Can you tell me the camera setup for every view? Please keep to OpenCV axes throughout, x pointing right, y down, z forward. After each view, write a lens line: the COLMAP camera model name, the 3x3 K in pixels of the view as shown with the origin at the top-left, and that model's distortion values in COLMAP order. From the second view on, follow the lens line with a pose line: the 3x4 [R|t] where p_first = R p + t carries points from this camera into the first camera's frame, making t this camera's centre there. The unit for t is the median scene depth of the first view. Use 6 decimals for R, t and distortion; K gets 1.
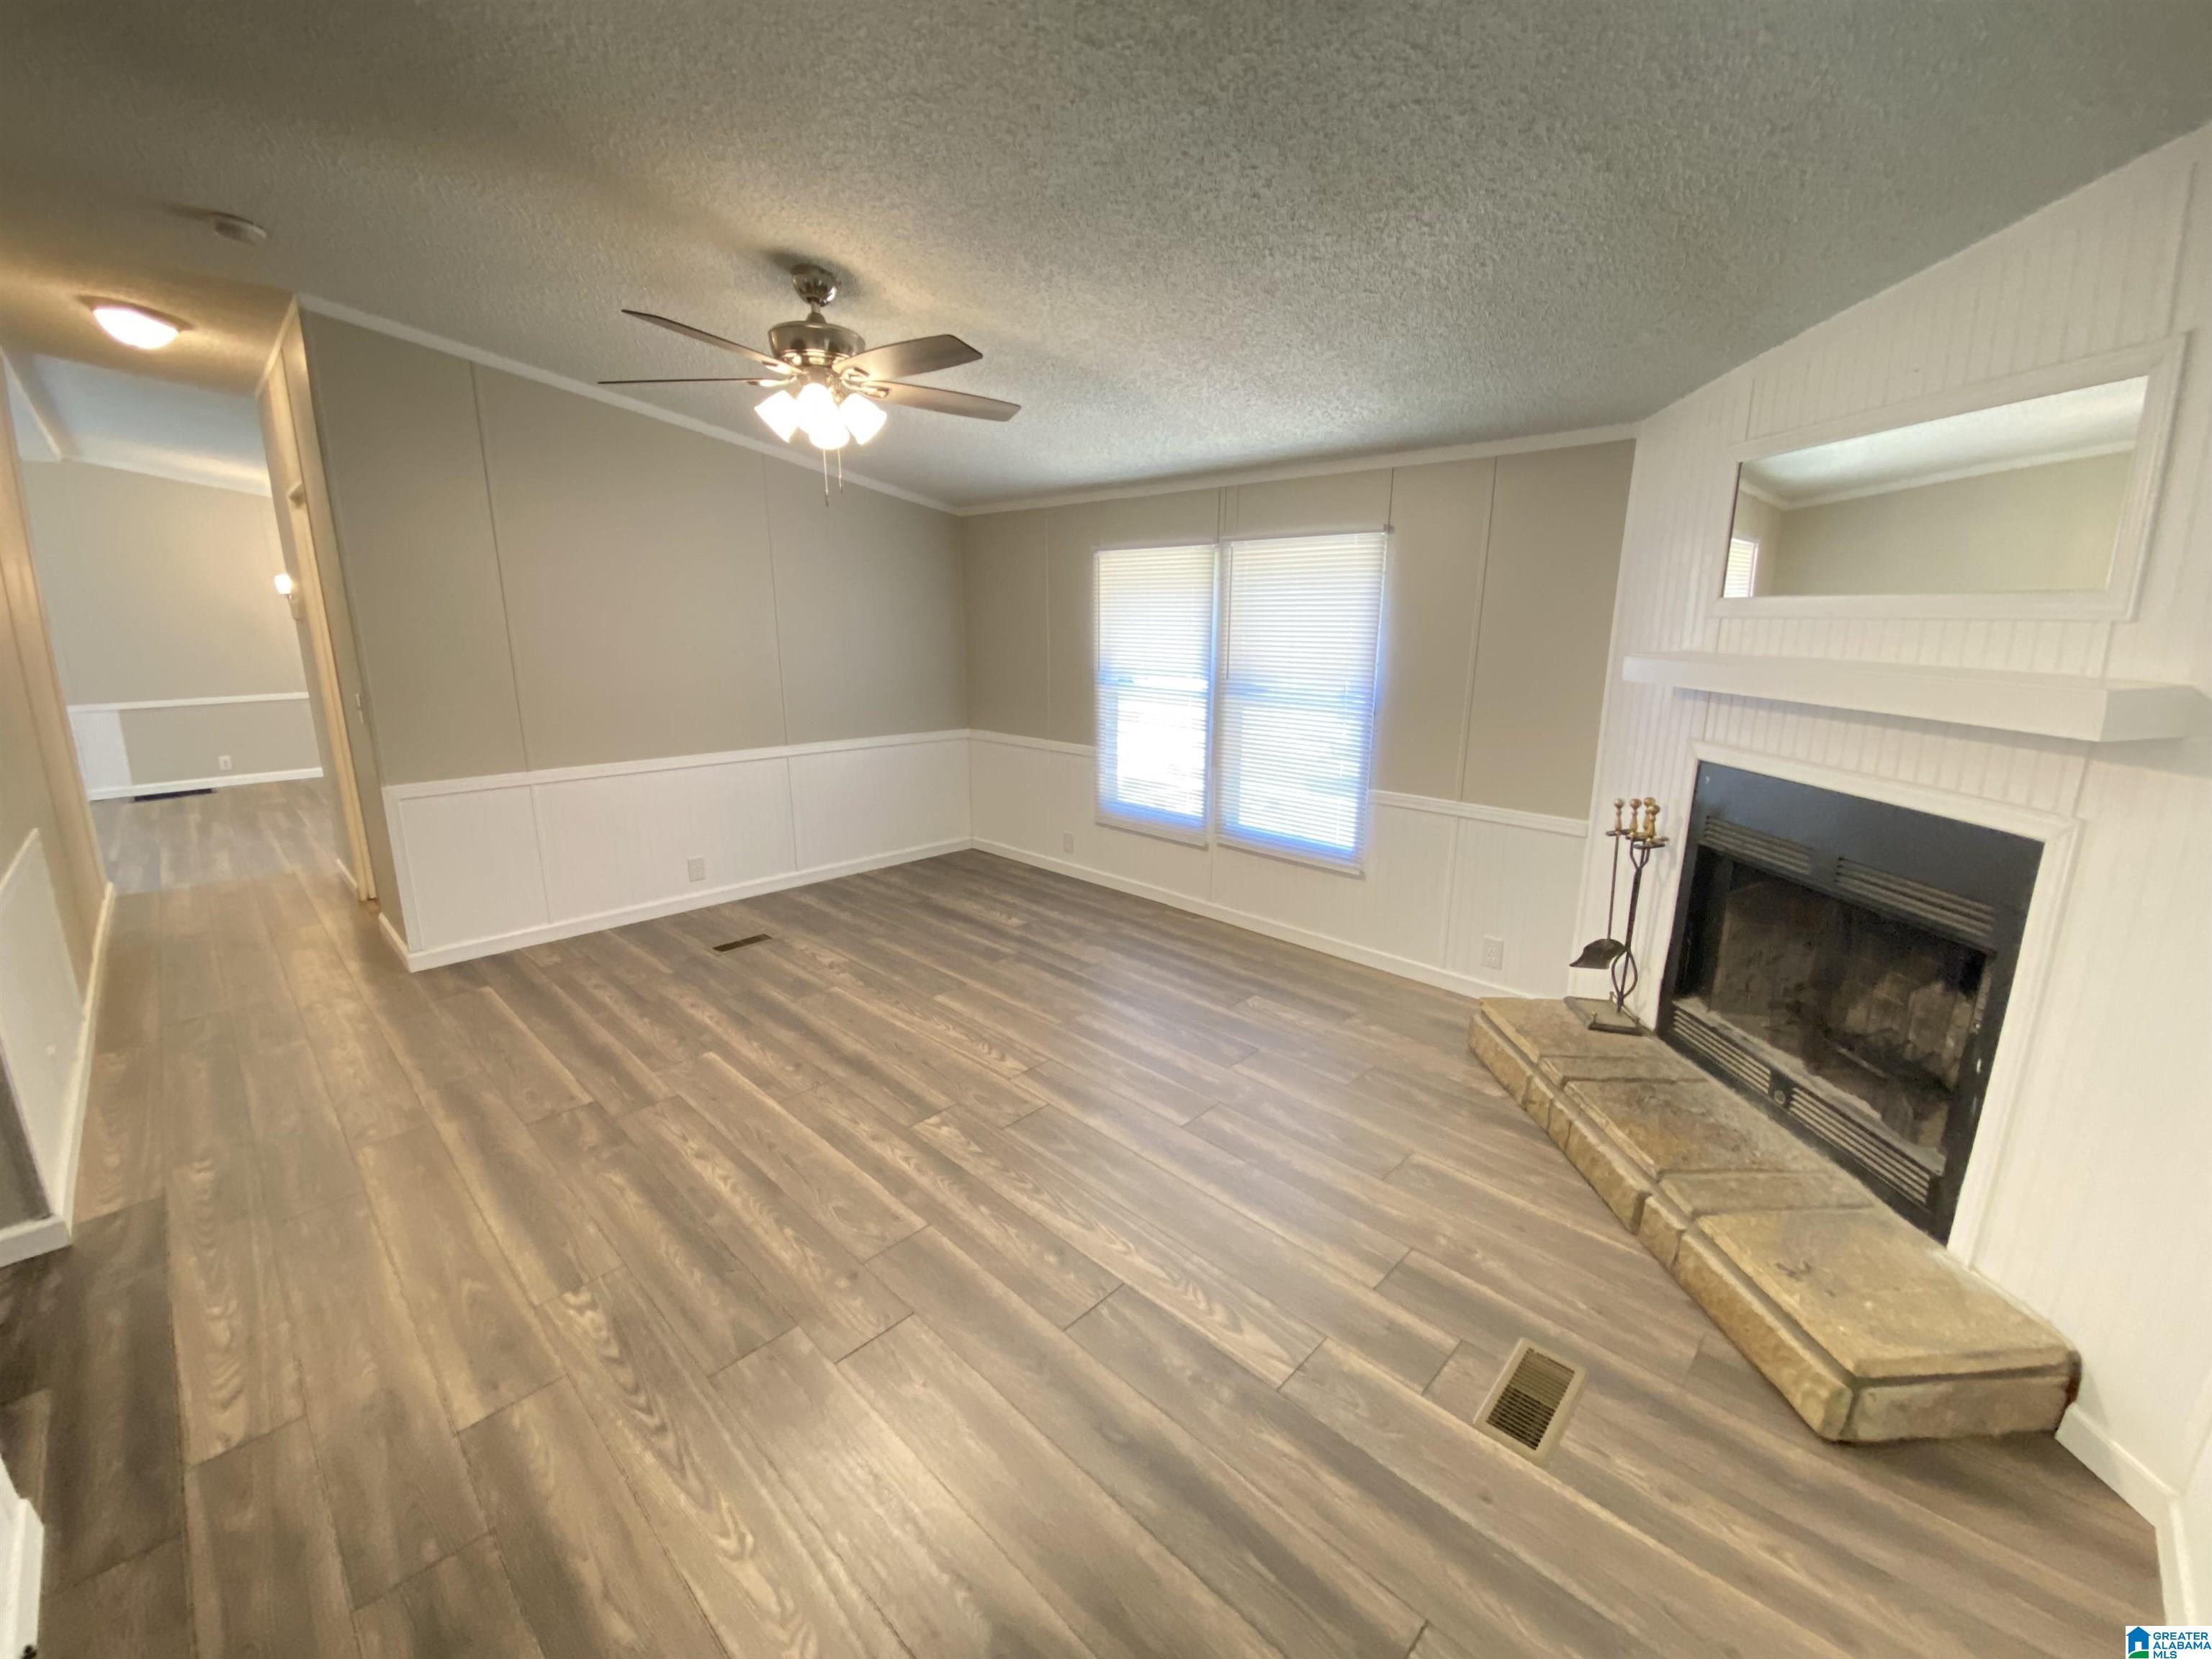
lens RADIAL K [[876.6, 0, 1086.5], [0, 876.6, 816.9], [0, 0, 1]] dist [0.035183, -0.027912]
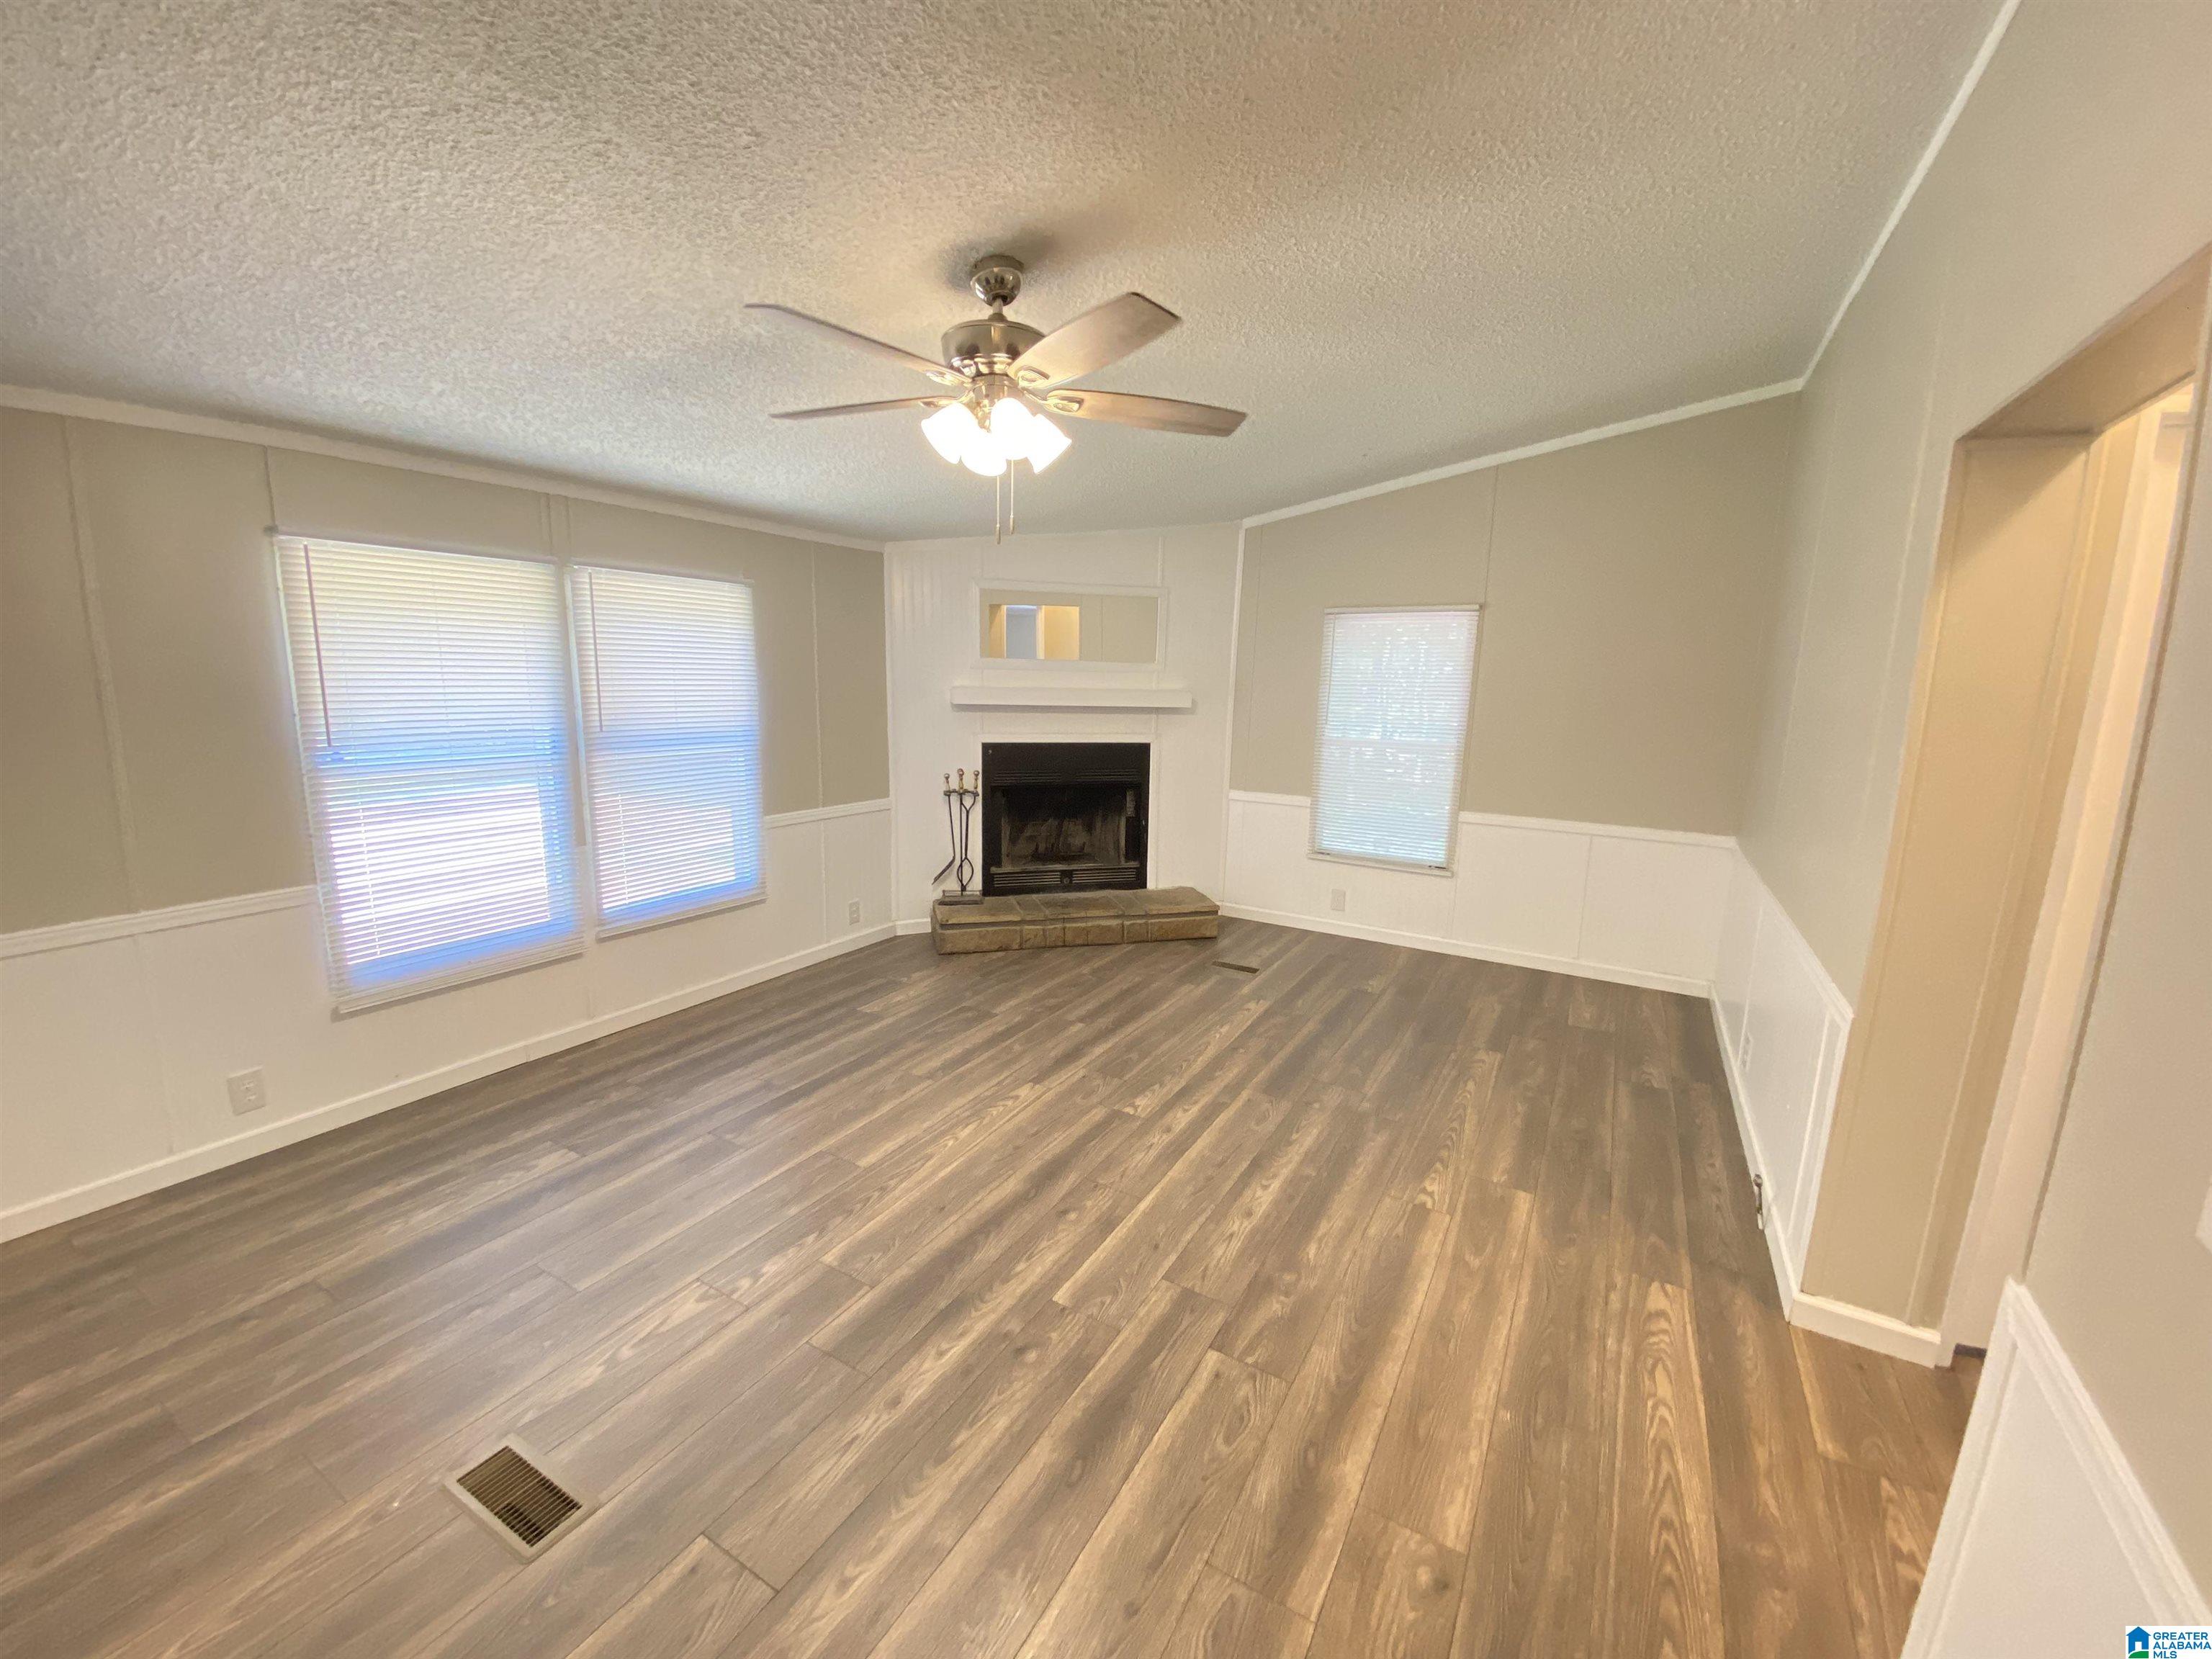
lens RADIAL K [[889.0, 0, 1102.2], [0, 889.0, 825.8], [0, 0, 1]] dist [0.030540, -0.024768]
pose [[-0.242078, -0.180153, 0.953385, -1.144803], [0.197939, 0.952777, 0.230297, -0.264412], [-0.949852, 0.244462, -0.194987, 1.119457]]
